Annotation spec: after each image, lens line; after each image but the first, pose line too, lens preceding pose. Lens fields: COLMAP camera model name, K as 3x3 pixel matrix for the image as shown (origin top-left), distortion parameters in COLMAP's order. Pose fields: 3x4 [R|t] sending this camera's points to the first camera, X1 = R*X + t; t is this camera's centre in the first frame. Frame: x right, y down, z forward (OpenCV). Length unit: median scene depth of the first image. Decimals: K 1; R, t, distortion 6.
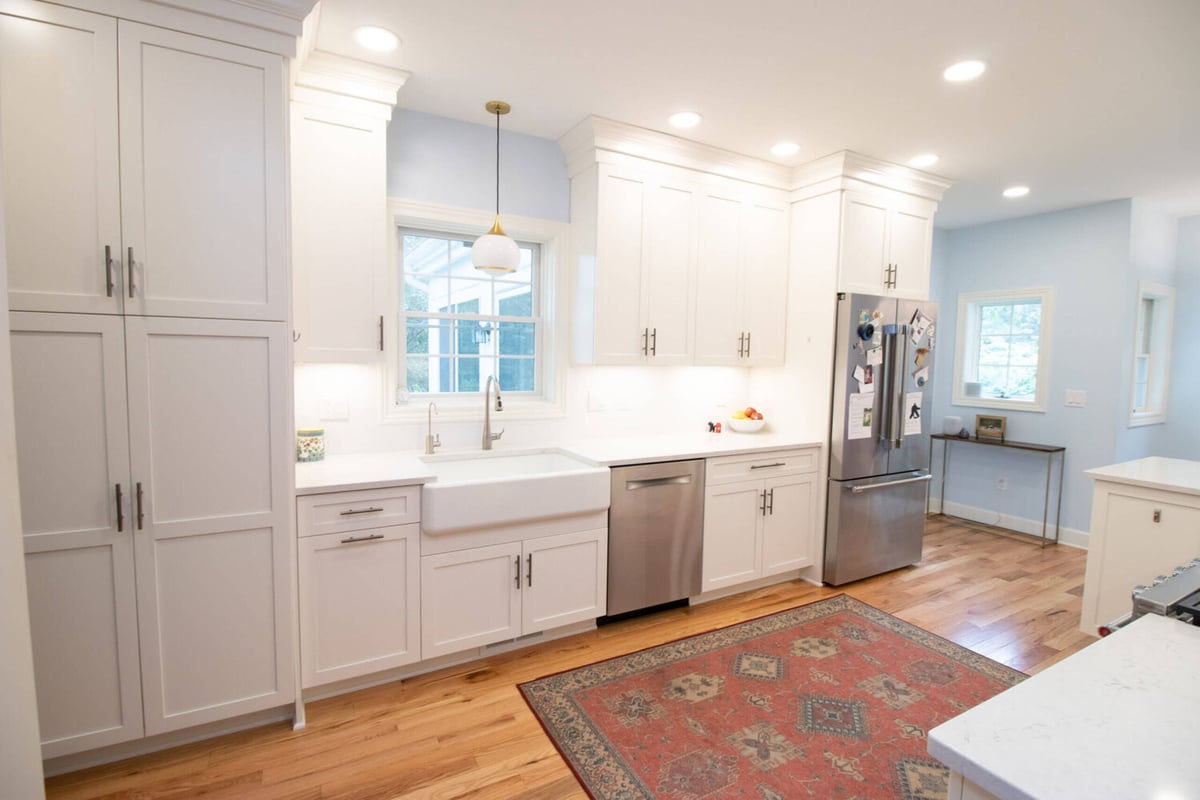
lens RADIAL K [[568.3, 0, 588.7], [0, 568.3, 395.7], [0, 0, 1]] dist [-0.002713, -0.007126]
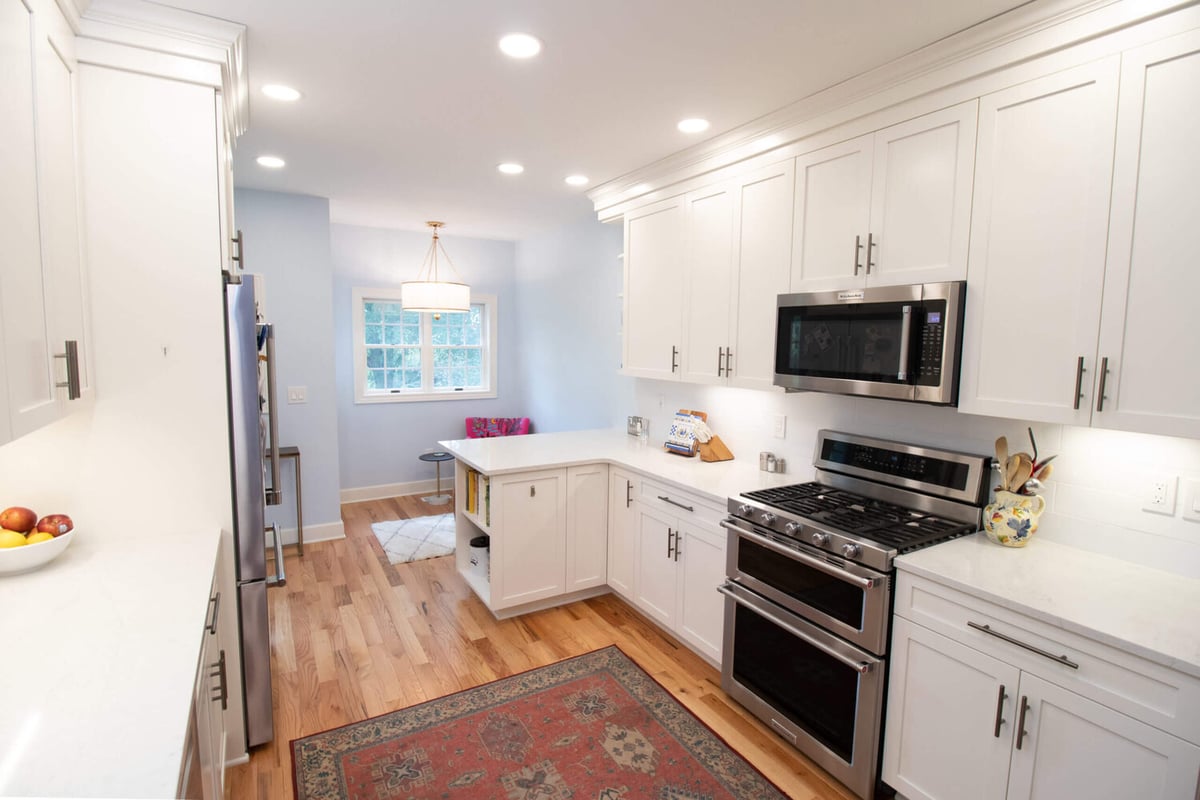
lens RADIAL K [[568.3, 0, 597.7], [0, 568.3, 393.9], [0, 0, 1]] dist [-0.002713, -0.007126]
pose [[-0.045384, -0.113734, 0.992474, -0.177625], [0.054894, 0.991713, 0.116157, -0.109983], [-0.997460, 0.059753, -0.038765, 0.694198]]
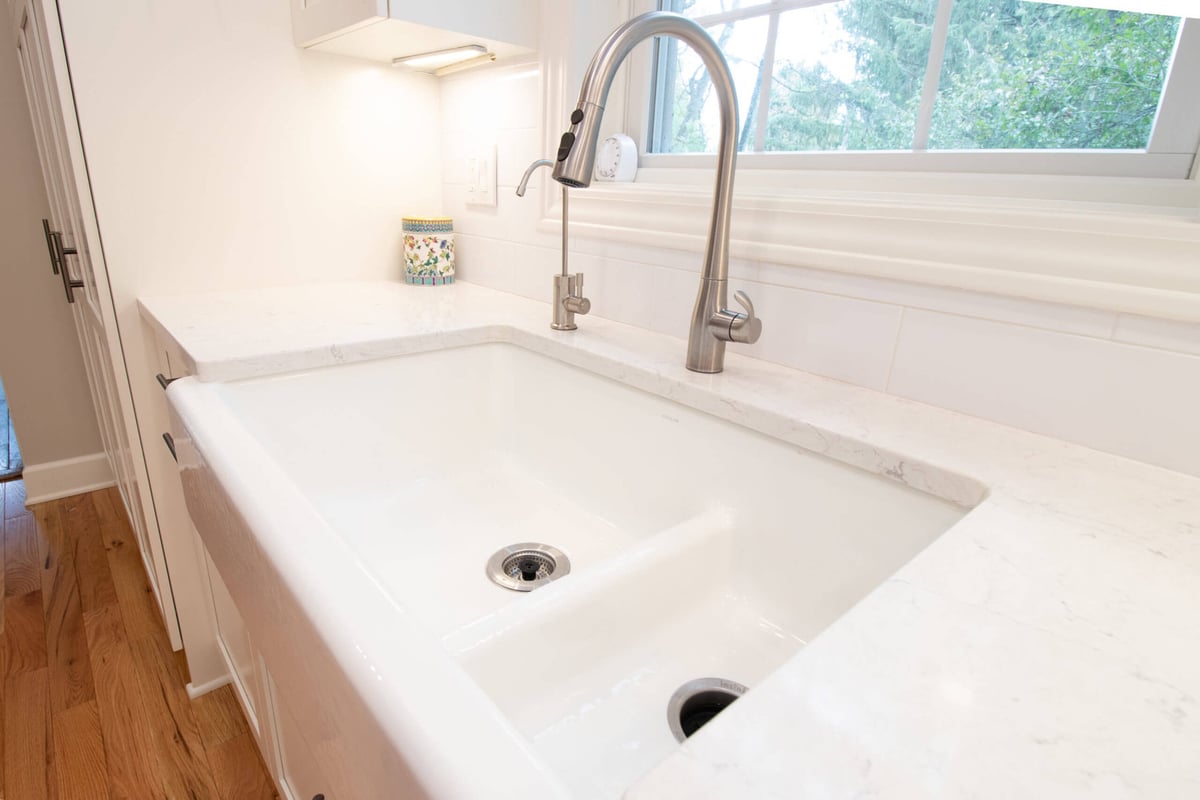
lens RADIAL K [[624.0, 0, 591.7], [0, 624.0, 406.9], [0, 0, 1]] dist [-0.019333, -0.000917]
pose [[0.229336, 0.316806, -0.920347, 0.066424], [-0.114687, 0.947757, 0.297663, 0.031248], [0.966567, 0.037287, 0.253688, 0.840140]]
